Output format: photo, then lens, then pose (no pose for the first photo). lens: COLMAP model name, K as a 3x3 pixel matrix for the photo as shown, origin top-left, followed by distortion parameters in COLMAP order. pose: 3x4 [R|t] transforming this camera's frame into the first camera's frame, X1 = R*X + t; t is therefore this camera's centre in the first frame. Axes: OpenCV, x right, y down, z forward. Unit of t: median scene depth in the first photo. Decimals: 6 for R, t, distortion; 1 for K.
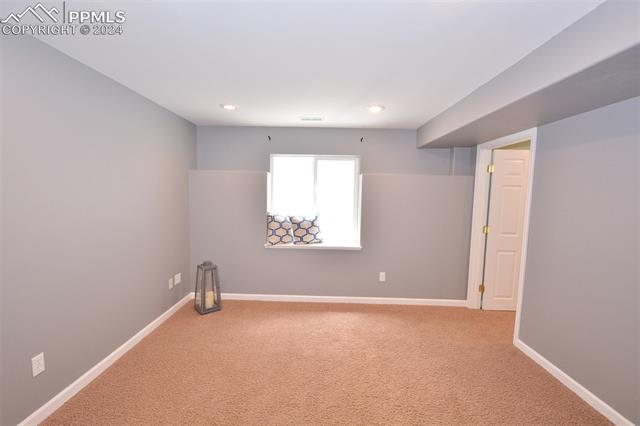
lens RADIAL K [[281.0, 0, 319.3], [0, 281.0, 211.1], [0, 0, 1]] dist [-0.001388, -0.004787]
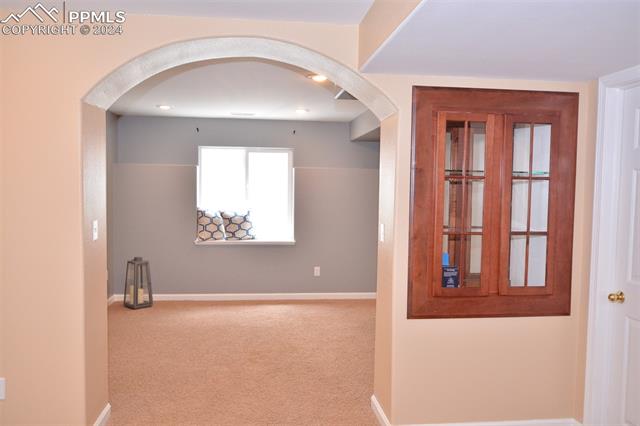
lens RADIAL K [[505.6, 0, 316.4], [0, 505.6, 214.0], [0, 0, 1]] dist [0.004501, 0.000794]
pose [[0.991743, -0.013986, 0.127480, -0.001290], [0.015091, 0.999856, -0.007707, 0.046091], [-0.127354, 0.009567, 0.991811, -0.761119]]
